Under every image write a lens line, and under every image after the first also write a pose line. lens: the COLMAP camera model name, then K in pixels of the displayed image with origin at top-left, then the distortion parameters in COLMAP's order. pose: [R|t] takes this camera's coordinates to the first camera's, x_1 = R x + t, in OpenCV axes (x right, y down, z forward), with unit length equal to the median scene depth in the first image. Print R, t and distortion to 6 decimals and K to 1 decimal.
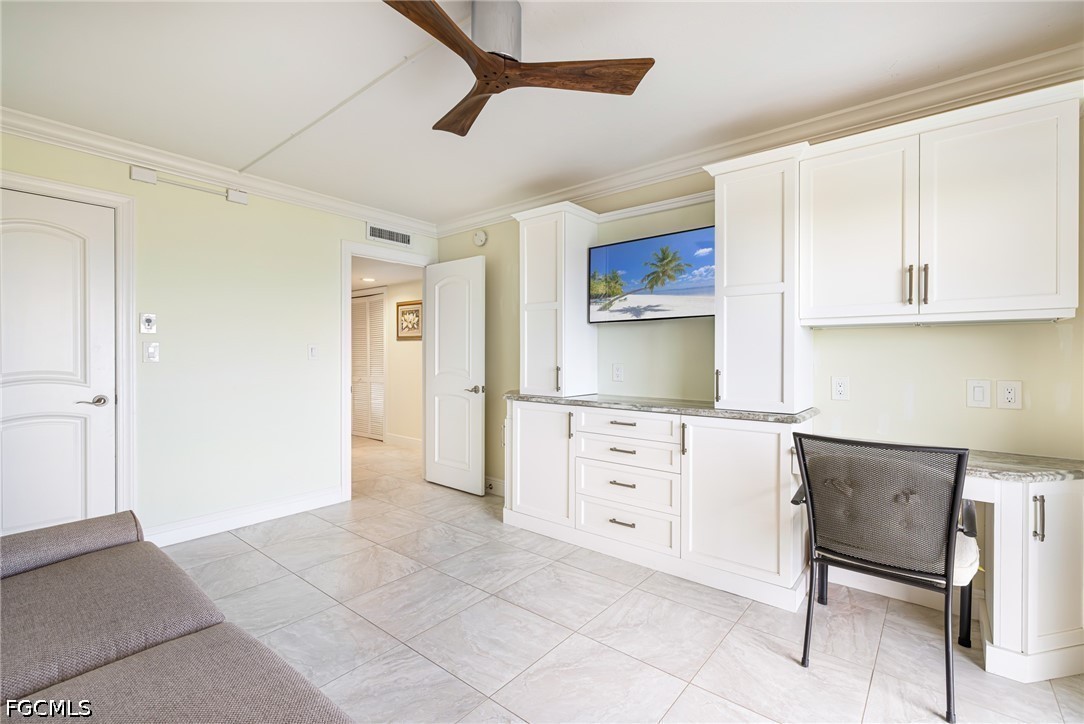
lens RADIAL K [[473.0, 0, 549.3], [0, 473.0, 359.8], [0, 0, 1]] dist [0.003841, 0.002078]
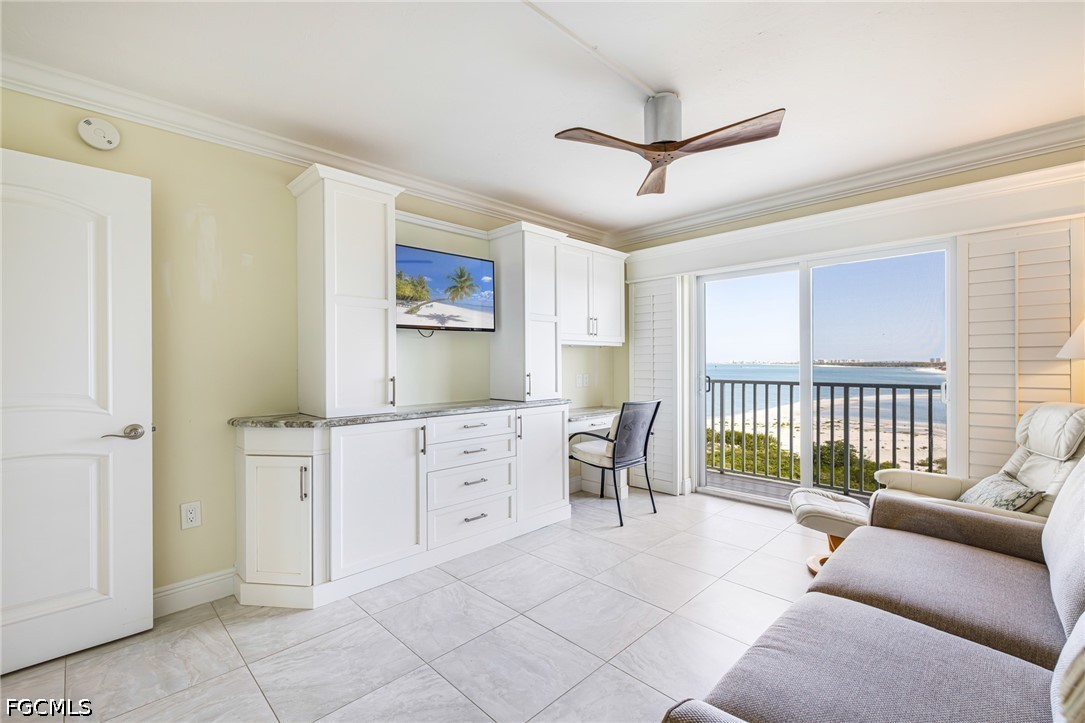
lens RADIAL K [[473.5, 0, 556.5], [0, 473.5, 359.9], [0, 0, 1]] dist [0.003841, 0.002078]
pose [[0.096682, -0.000074, 0.995315, -0.825962], [0.009915, 0.999950, -0.000889, -0.010638], [-0.995266, 0.009954, 0.096678, 0.647382]]
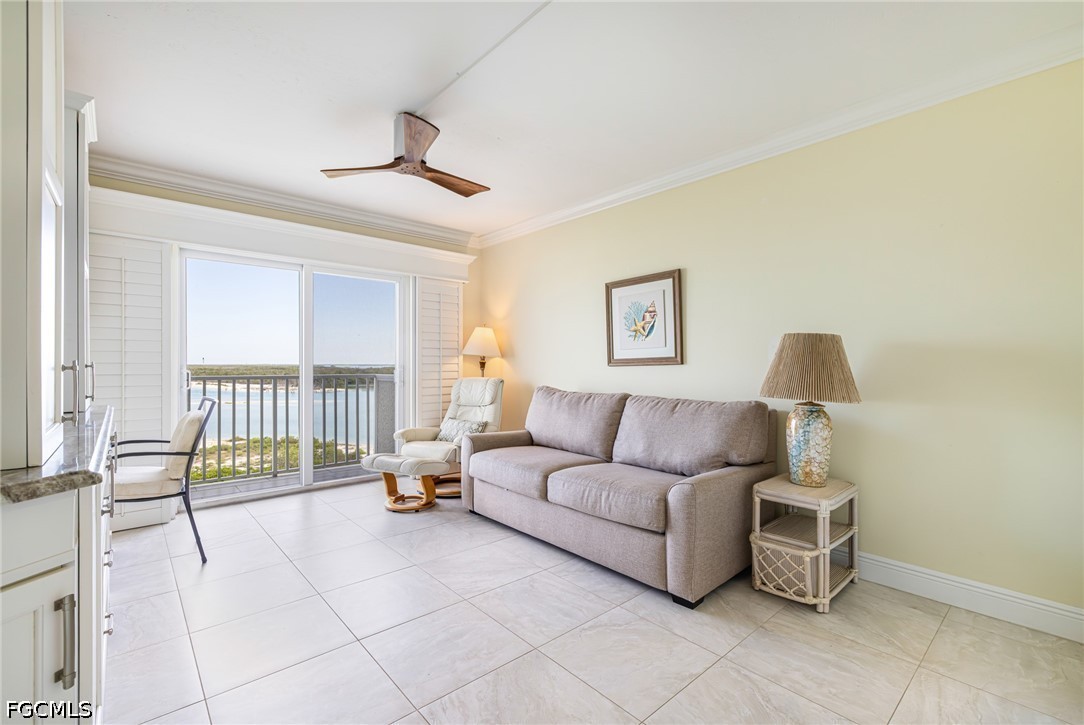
lens RADIAL K [[473.0, 0, 533.3], [0, 473.0, 364.6], [0, 0, 1]] dist [0.003841, 0.002078]
pose [[-0.983681, -0.006102, 0.179815, -0.434070], [-0.004664, 0.999954, 0.008421, 0.012632], [-0.179858, 0.007445, -0.983664, 1.349833]]
